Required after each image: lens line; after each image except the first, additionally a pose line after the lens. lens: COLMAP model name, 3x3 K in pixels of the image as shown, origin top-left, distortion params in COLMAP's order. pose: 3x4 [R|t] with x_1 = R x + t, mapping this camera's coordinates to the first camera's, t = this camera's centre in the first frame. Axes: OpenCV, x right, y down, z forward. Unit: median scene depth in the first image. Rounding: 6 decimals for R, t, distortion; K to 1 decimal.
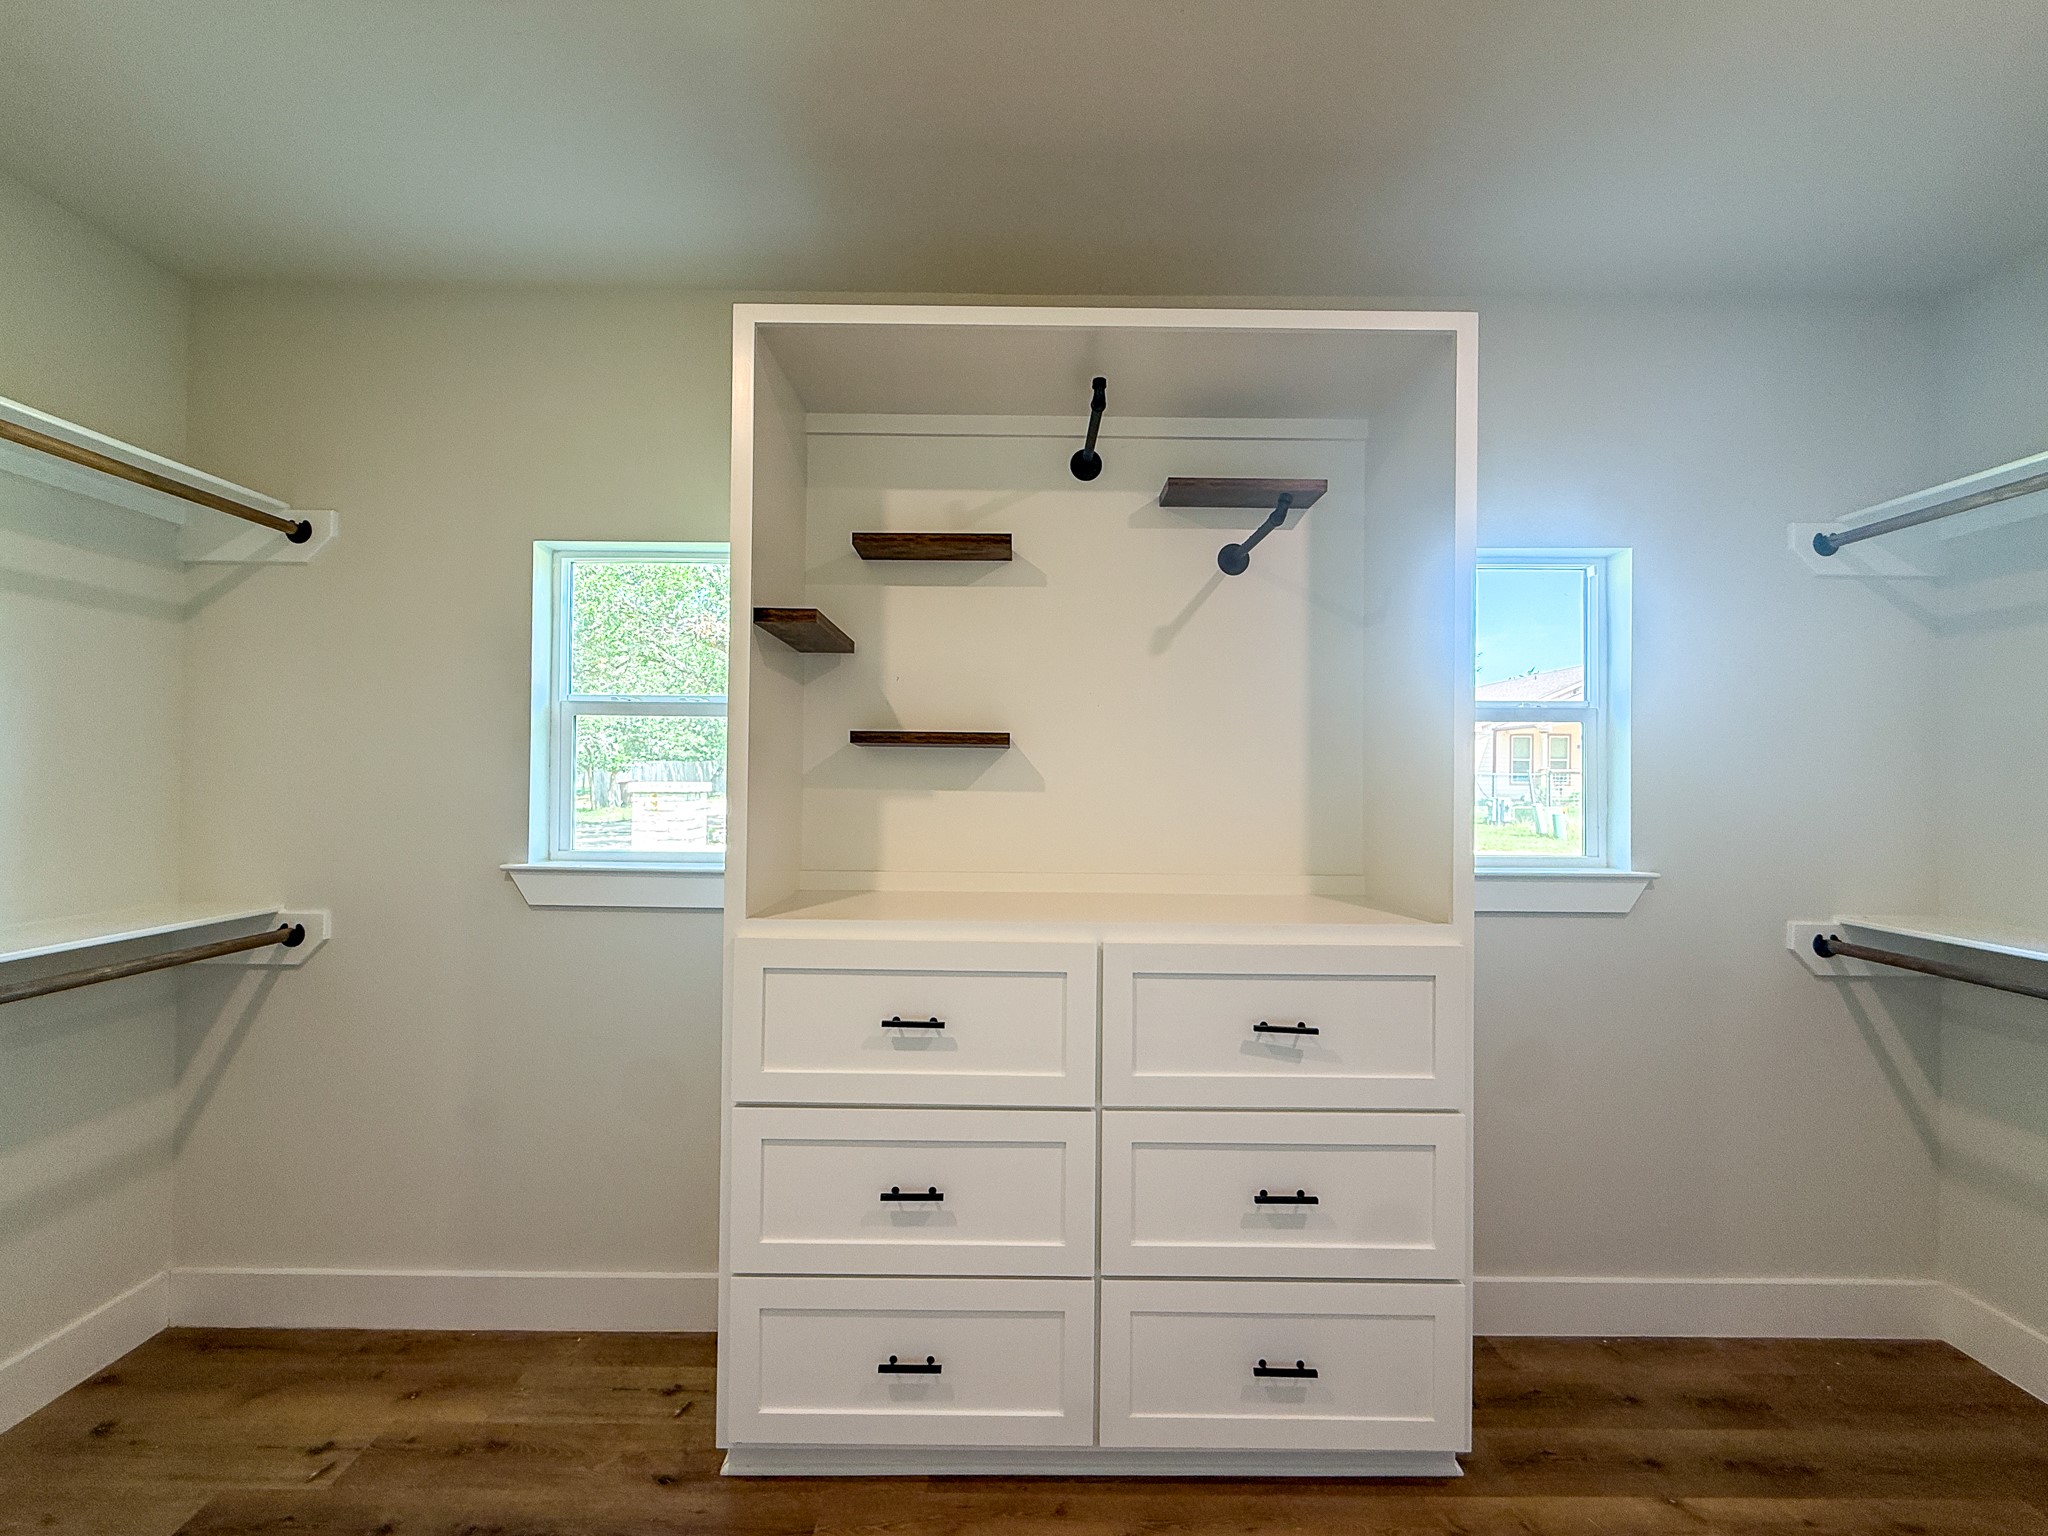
lens RADIAL K [[818.9, 0, 1021.2], [0, 818.9, 763.0], [0, 0, 1]] dist [-0.005725, 0.000417]
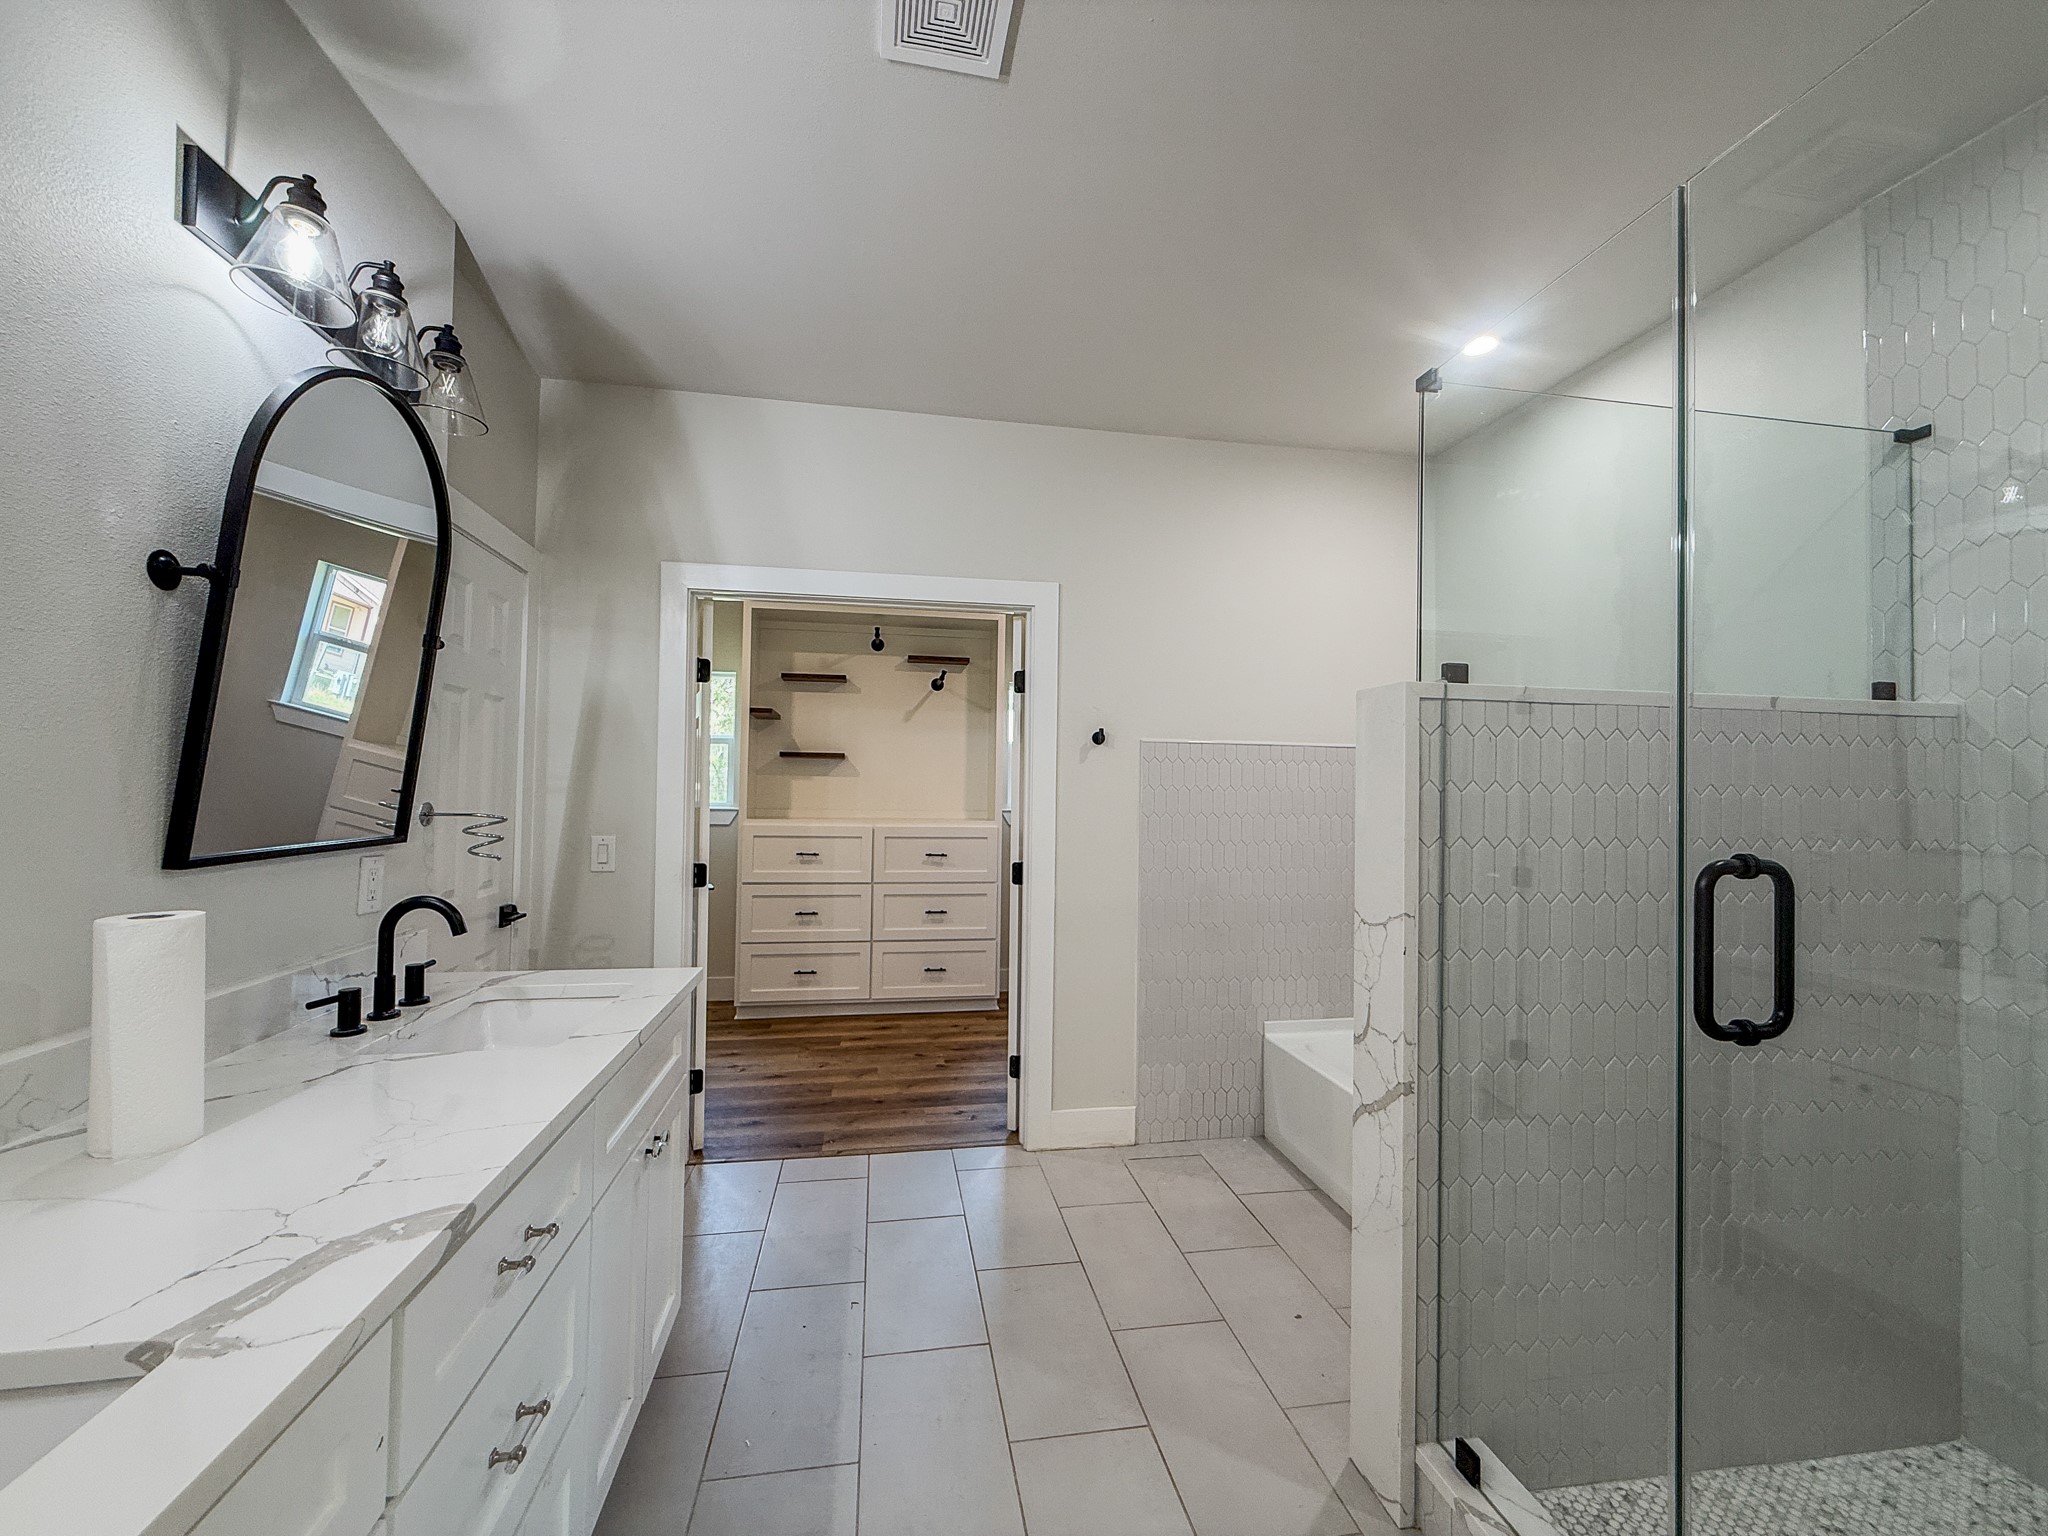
lens RADIAL K [[818.9, 0, 1012.2], [0, 818.9, 758.4], [0, 0, 1]] dist [-0.005725, 0.000417]
pose [[0.987360, 0.009514, 0.158206, 0.111302], [-0.005486, 0.999650, -0.025876, 0.047123], [-0.158397, 0.024681, 0.987067, -1.800345]]
